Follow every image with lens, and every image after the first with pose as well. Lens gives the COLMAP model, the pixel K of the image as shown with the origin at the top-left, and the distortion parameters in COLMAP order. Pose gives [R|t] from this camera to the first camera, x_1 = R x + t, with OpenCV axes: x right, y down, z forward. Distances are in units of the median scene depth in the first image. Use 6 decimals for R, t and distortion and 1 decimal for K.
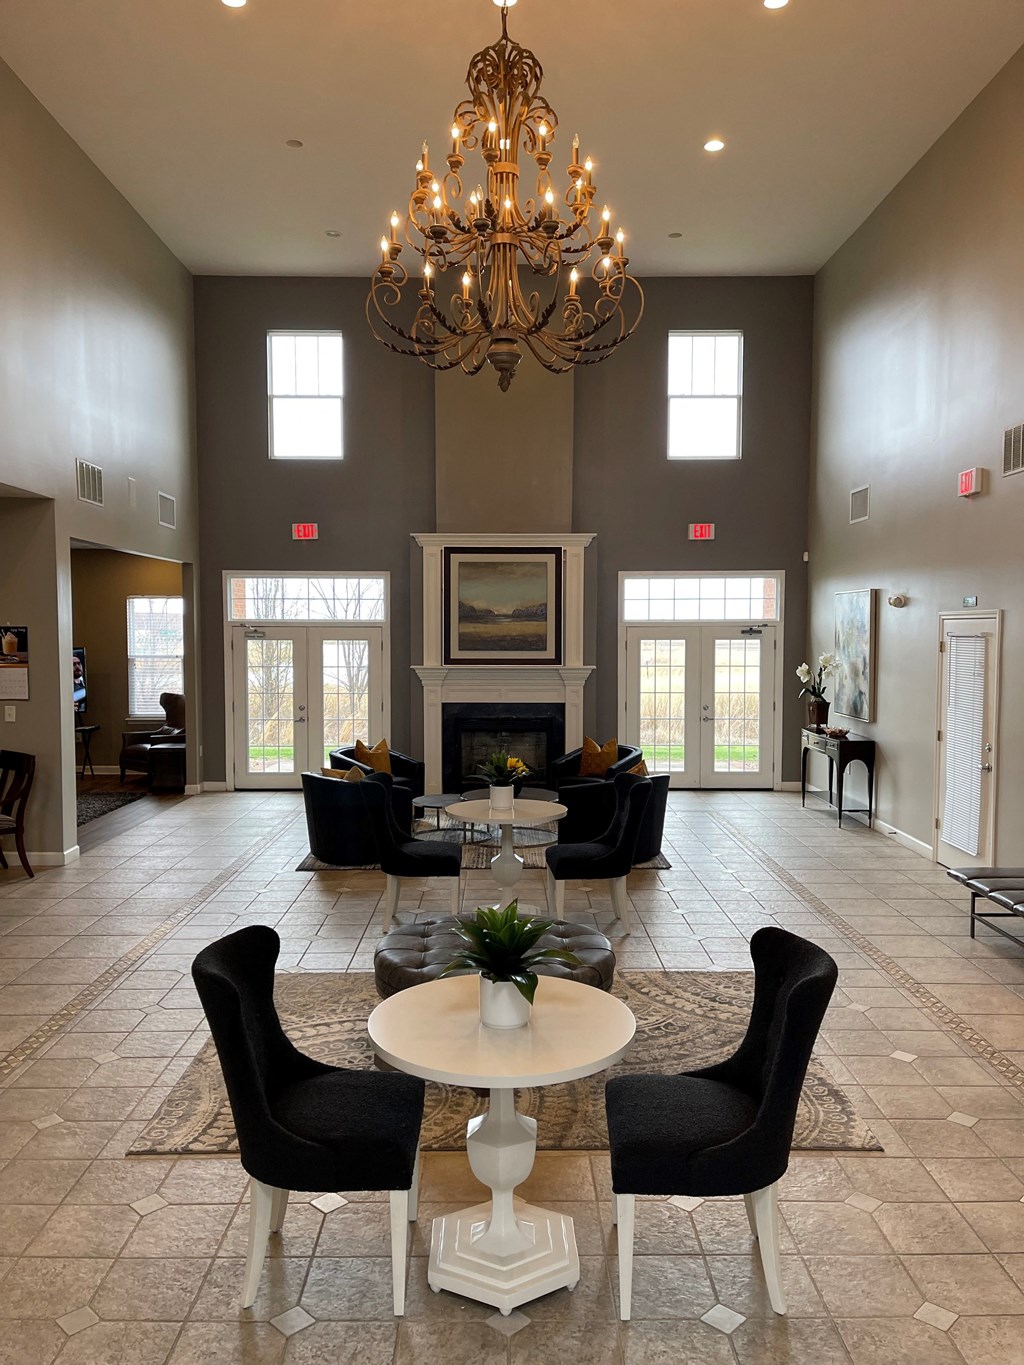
lens RADIAL K [[1027.1, 0, 532.8], [0, 1027.1, 688.6], [0, 0, 1]] dist [0.095559, -0.134334]
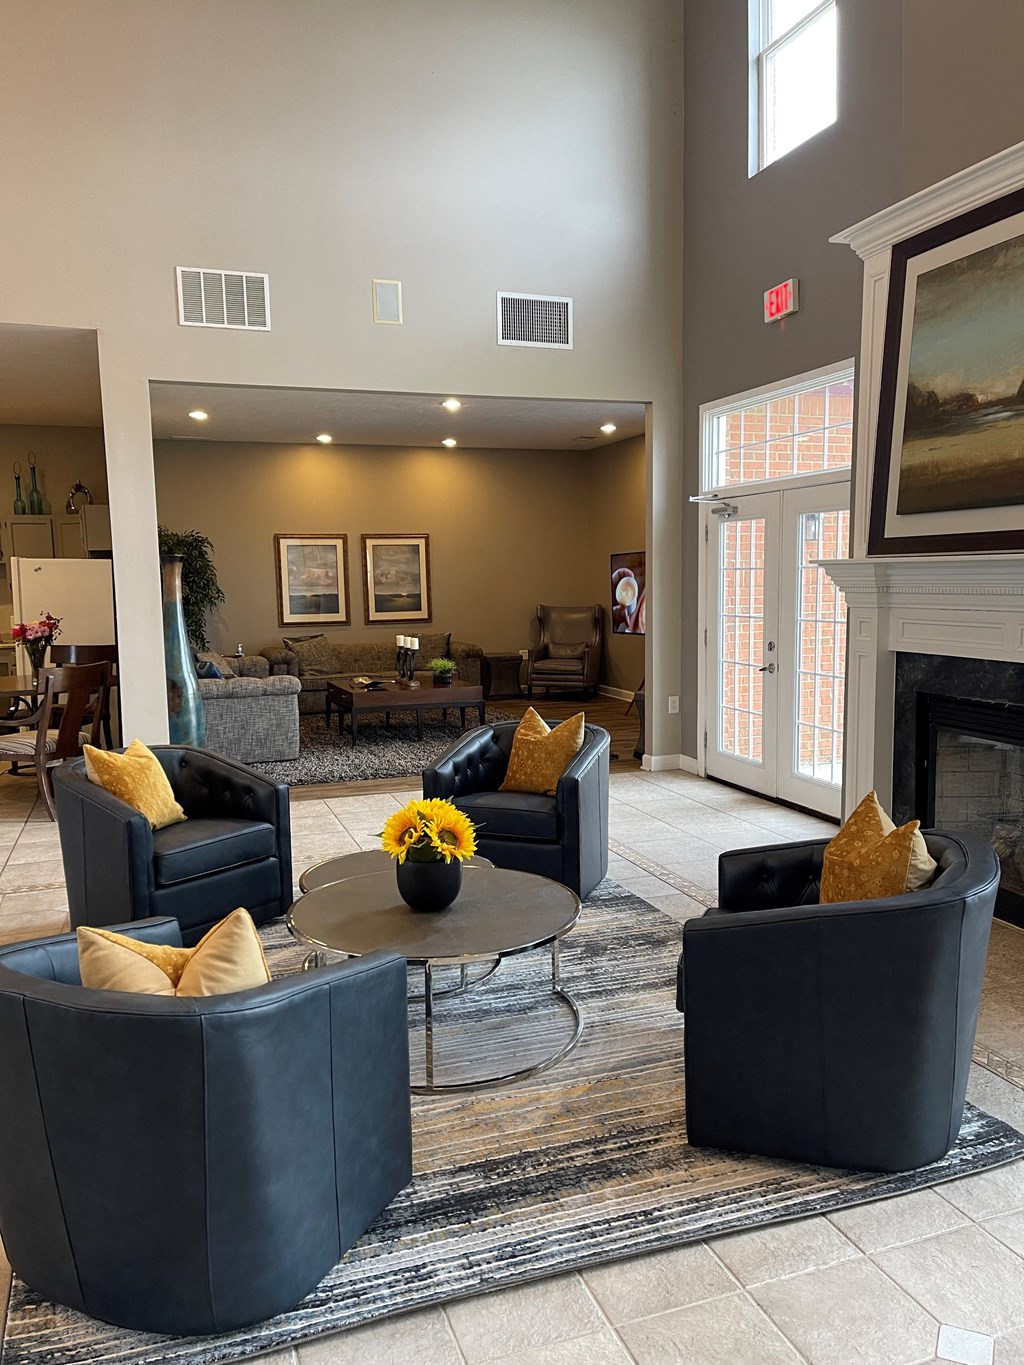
lens RADIAL K [[1027.1, 0, 532.8], [0, 1027.1, 688.6], [0, 0, 1]] dist [0.095559, -0.134334]
pose [[0.327691, 0.095522, -0.939944, 0.252170], [-0.031824, 0.995427, 0.090066, -0.003729], [0.944249, 0.000399, 0.329233, 0.742292]]
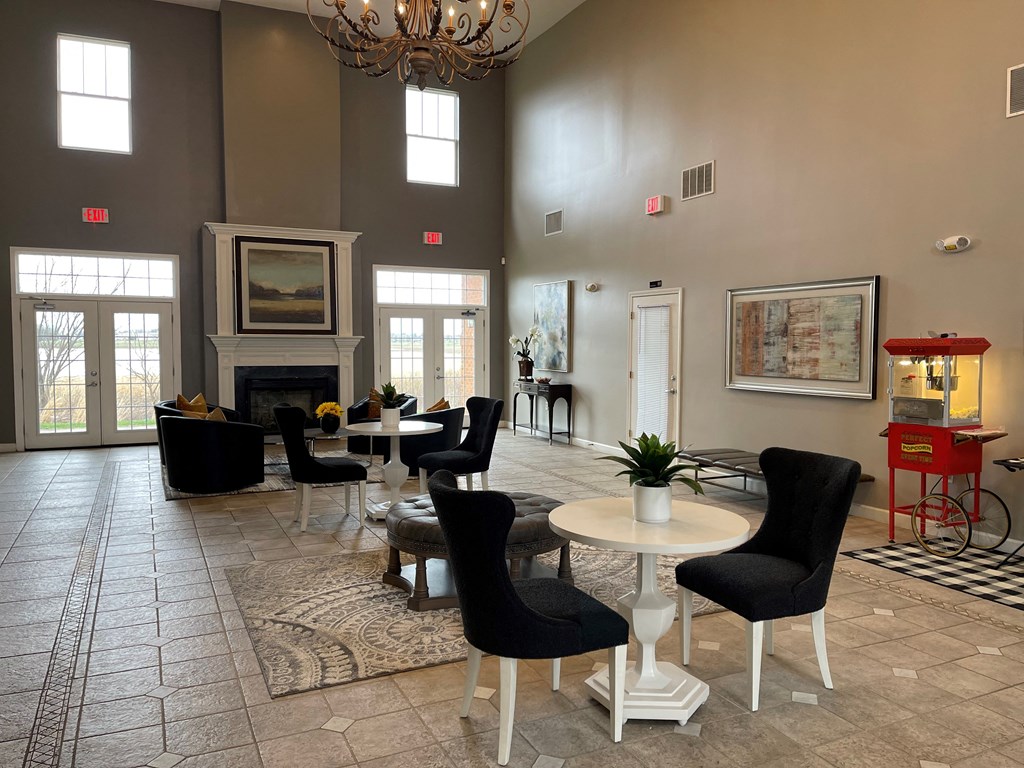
lens RADIAL K [[770.5, 0, 512.0], [0, 770.5, 384.0], [0, 0, 1]] dist [0.095559, -0.134334]
pose [[0.905397, -0.020724, 0.424059, -0.182023], [0.021923, 0.999758, 0.002051, 0.040031], [-0.423999, 0.007440, 0.905632, 0.044707]]
